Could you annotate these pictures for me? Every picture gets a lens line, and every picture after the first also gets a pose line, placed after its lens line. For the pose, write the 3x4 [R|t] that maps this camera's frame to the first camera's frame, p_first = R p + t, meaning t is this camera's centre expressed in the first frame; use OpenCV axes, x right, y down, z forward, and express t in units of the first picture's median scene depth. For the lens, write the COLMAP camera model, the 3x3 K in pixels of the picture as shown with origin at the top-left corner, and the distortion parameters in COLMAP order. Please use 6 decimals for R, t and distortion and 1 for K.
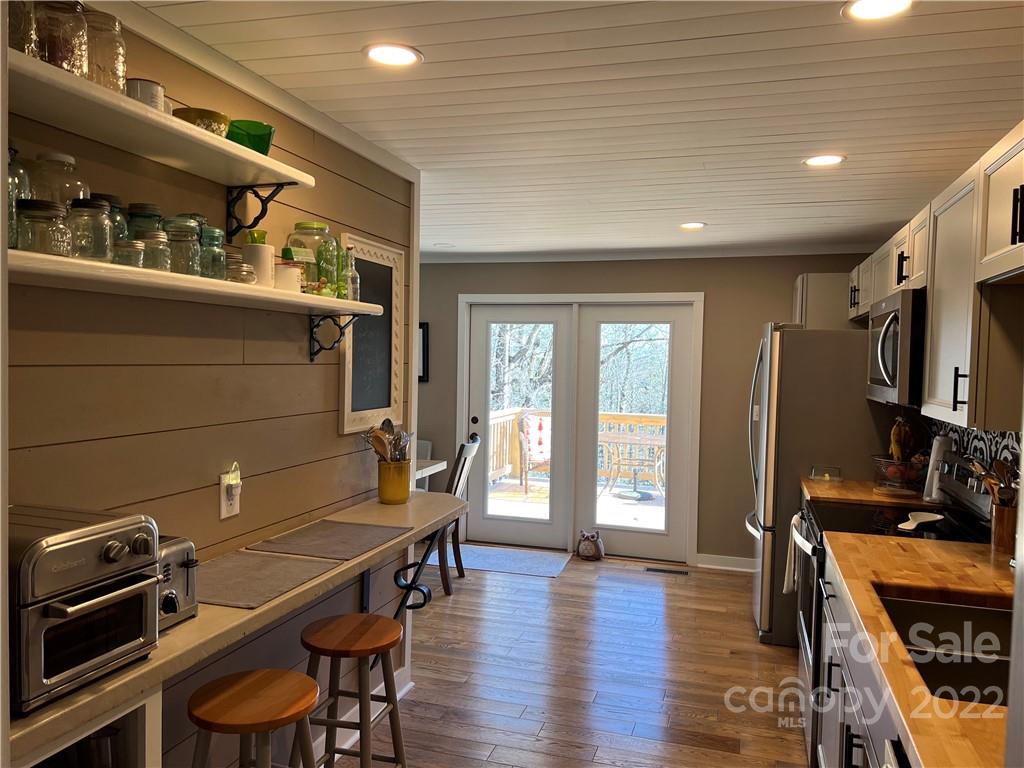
lens RADIAL K [[774.3, 0, 515.8], [0, 774.3, 386.4], [0, 0, 1]] dist [0.048842, -0.014020]
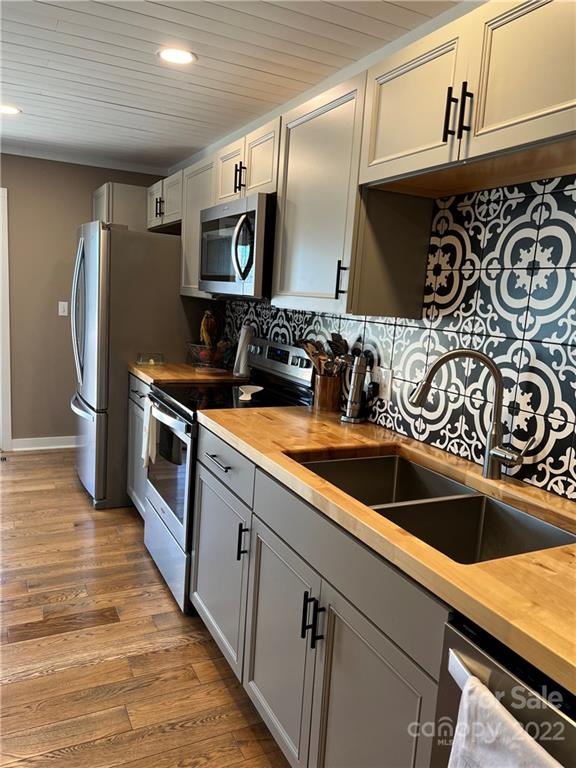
lens RADIAL K [[580.7, 0, 286.0], [0, 580.7, 388.2], [0, 0, 1]] dist [0.048842, -0.014020]
pose [[0.726569, -0.081088, 0.682292, -0.062818], [-0.027988, 0.988695, 0.147308, 0.023897], [-0.686523, -0.126126, 0.716085, 0.267814]]
